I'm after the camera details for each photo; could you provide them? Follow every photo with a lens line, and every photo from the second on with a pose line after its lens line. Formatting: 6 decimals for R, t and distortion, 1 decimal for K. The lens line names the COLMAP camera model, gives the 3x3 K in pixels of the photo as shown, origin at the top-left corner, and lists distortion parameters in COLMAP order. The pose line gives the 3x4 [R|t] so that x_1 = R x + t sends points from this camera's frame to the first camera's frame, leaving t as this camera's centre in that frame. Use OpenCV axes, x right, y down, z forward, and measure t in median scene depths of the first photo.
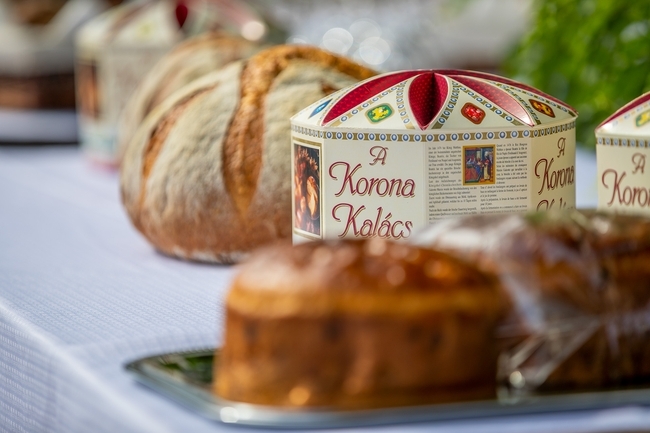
lens RADIAL K [[2429.0, 0, 325.0], [0, 2429.0, 216.5], [0, 0, 1]] dist [0.001583, 0.199214]
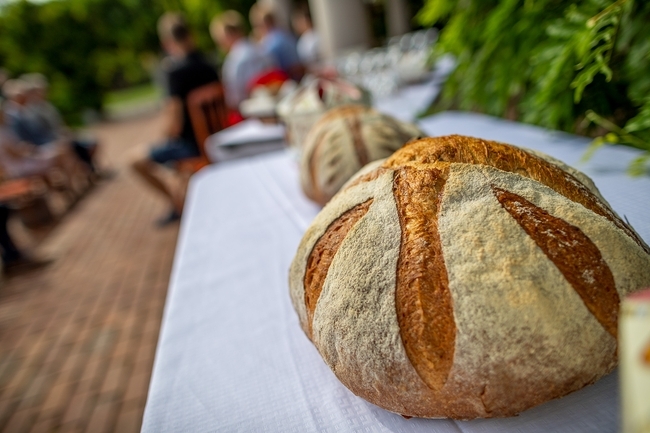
lens RADIAL K [[443.7, 0, 325.0], [0, 443.7, 216.5], [0, 0, 1]] dist [-0.003238, -0.000516]
pose [[0.984010, -0.145597, -0.102593, -0.045868], [0.164770, 0.962856, 0.213915, -0.090307], [0.067637, -0.227399, 0.971450, 0.862052]]
